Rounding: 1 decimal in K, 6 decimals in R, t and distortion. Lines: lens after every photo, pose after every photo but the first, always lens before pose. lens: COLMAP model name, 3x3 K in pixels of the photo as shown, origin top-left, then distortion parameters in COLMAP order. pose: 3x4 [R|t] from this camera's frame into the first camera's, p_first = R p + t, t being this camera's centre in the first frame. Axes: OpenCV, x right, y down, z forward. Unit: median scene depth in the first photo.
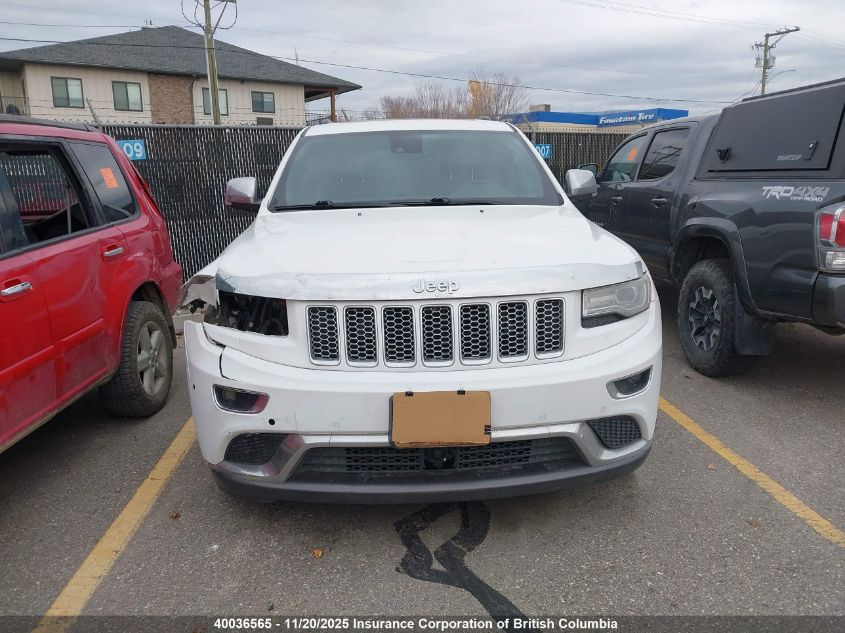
lens RADIAL K [[693.7, 0, 416.6], [0, 693.7, 293.7], [0, 0, 1]] dist [0.006976, -0.005362]
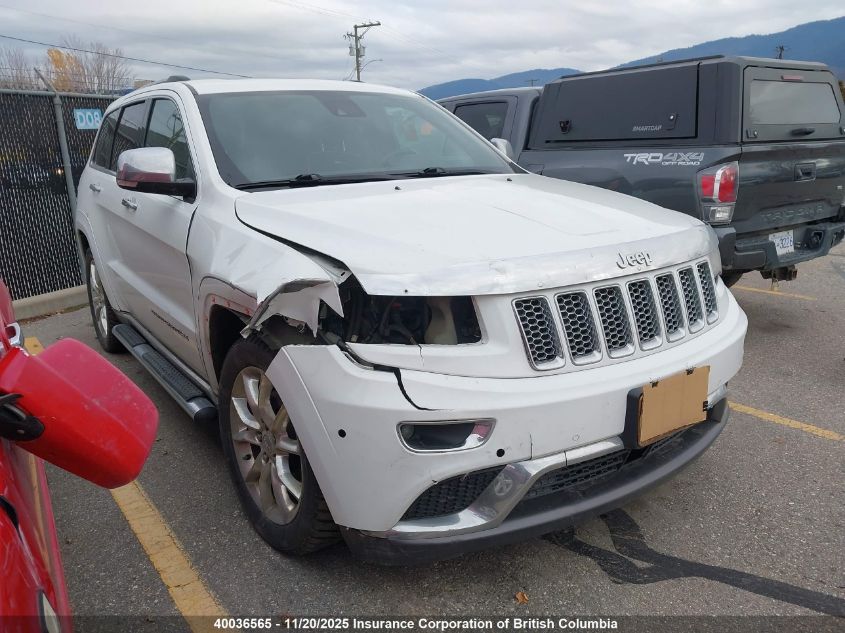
lens RADIAL K [[689.0, 0, 422.2], [0, 689.0, 301.2], [0, 0, 1]] dist [-0.010836, -0.012676]
pose [[0.841620, -0.121767, 0.526164, -0.450719], [0.101774, 0.992555, 0.066909, -0.029844], [-0.530394, -0.002762, 0.847747, 0.266106]]
